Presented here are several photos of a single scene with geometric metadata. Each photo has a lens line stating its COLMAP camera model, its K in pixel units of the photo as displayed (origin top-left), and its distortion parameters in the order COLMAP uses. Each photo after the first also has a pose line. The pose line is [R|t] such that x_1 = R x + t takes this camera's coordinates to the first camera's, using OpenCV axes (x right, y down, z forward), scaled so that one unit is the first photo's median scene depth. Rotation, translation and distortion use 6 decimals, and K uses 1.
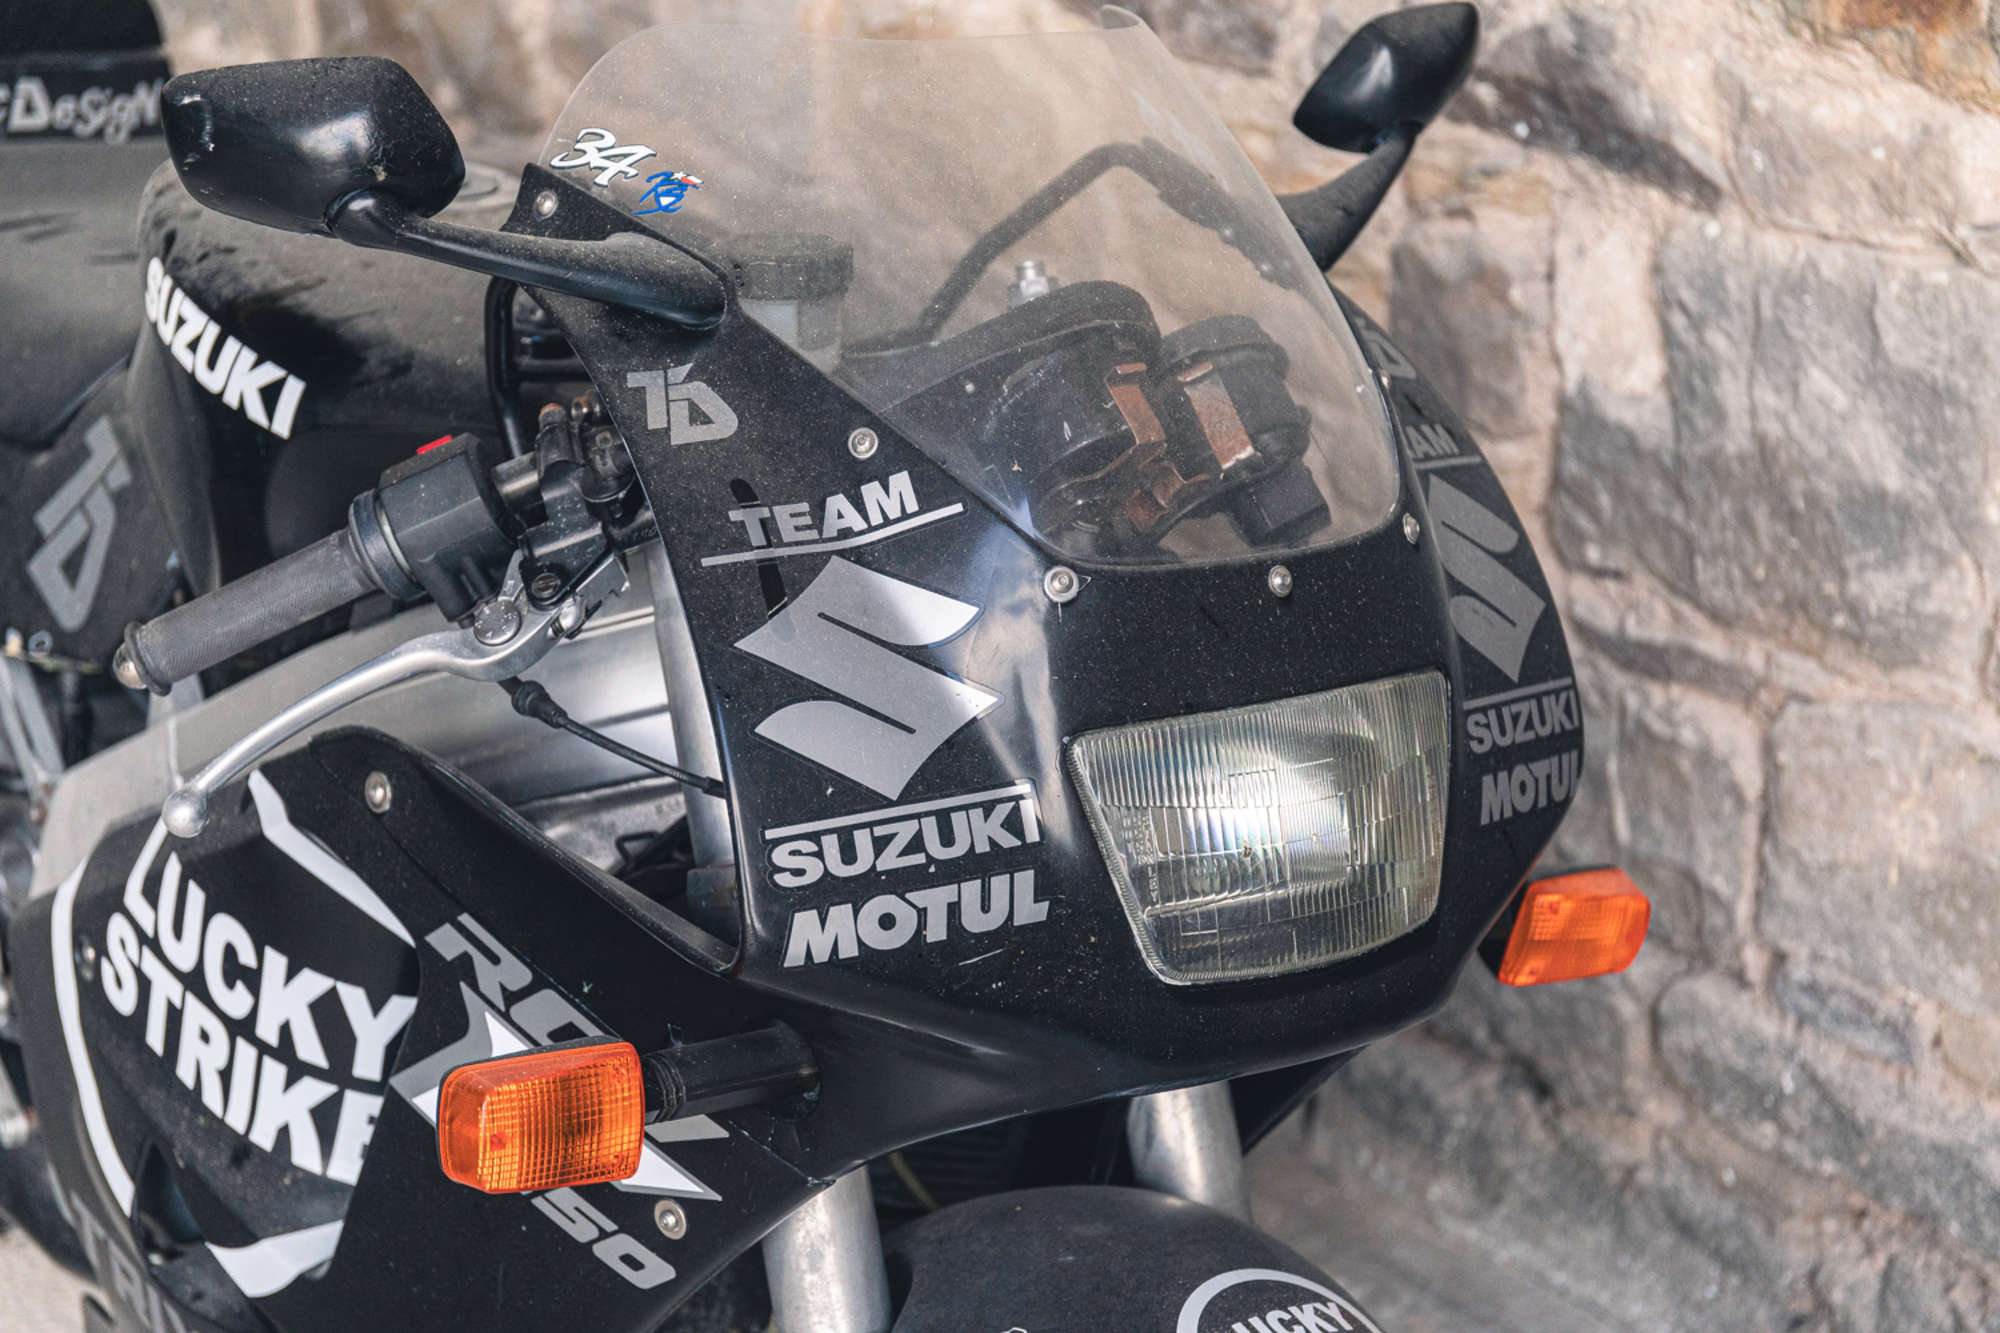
lens RADIAL K [[3592.9, 0, 1000.0], [0, 3592.9, 666.5], [0, 0, 1]] dist [-0.038673, 0.071427]
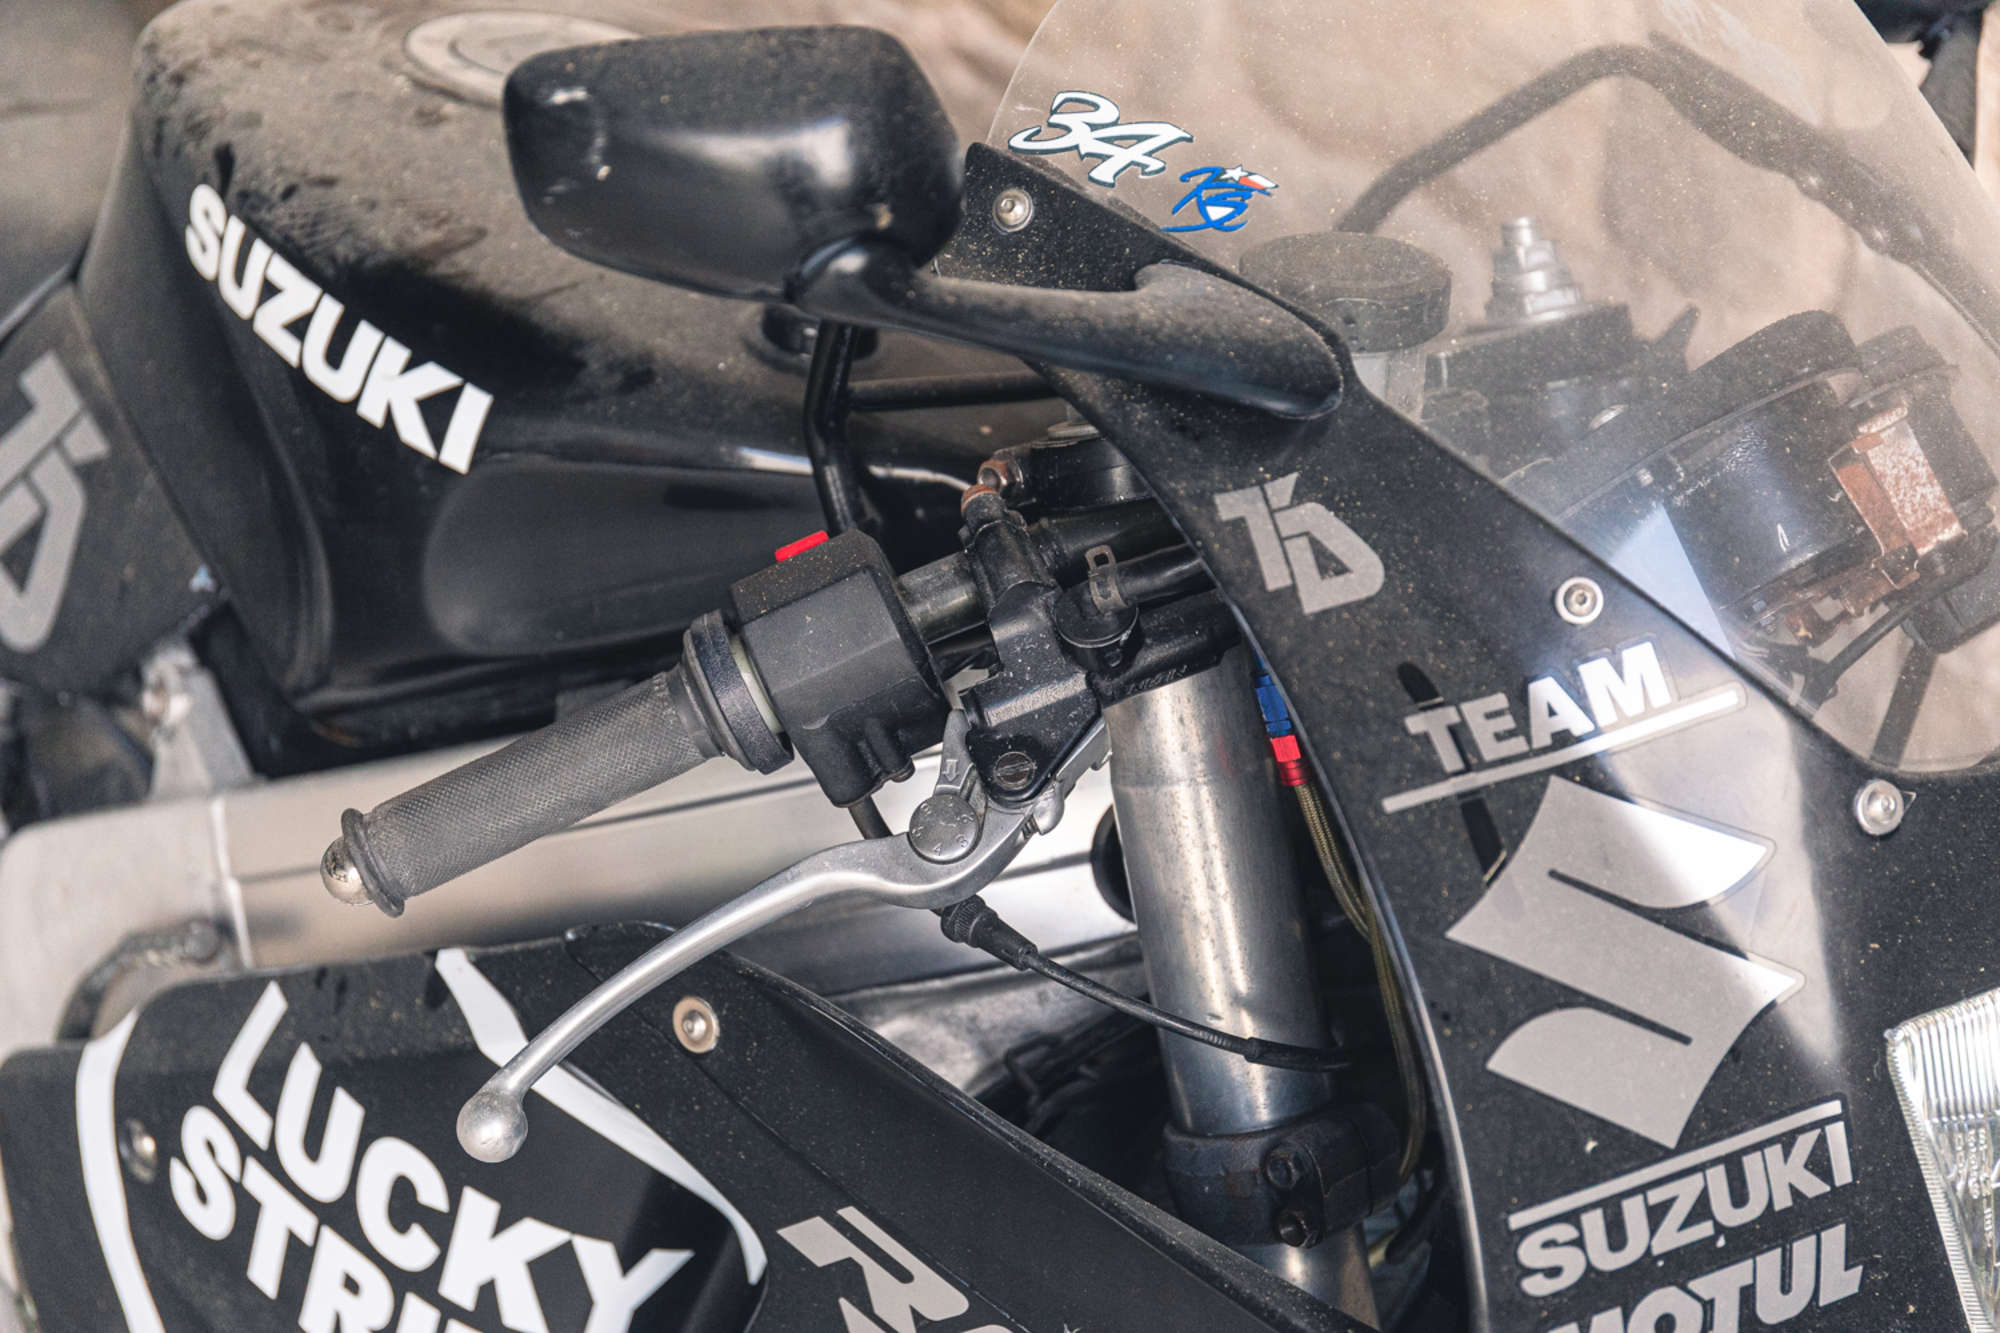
lens RADIAL K [[3592.9, 0, 1000.0], [0, 3592.9, 666.5], [0, 0, 1]] dist [-0.038673, 0.071427]
pose [[0.989653, -0.031607, 0.139956, -0.225795], [0.015887, 0.993576, 0.112048, -0.119594], [-0.142598, -0.108665, 0.983798, 0.335293]]
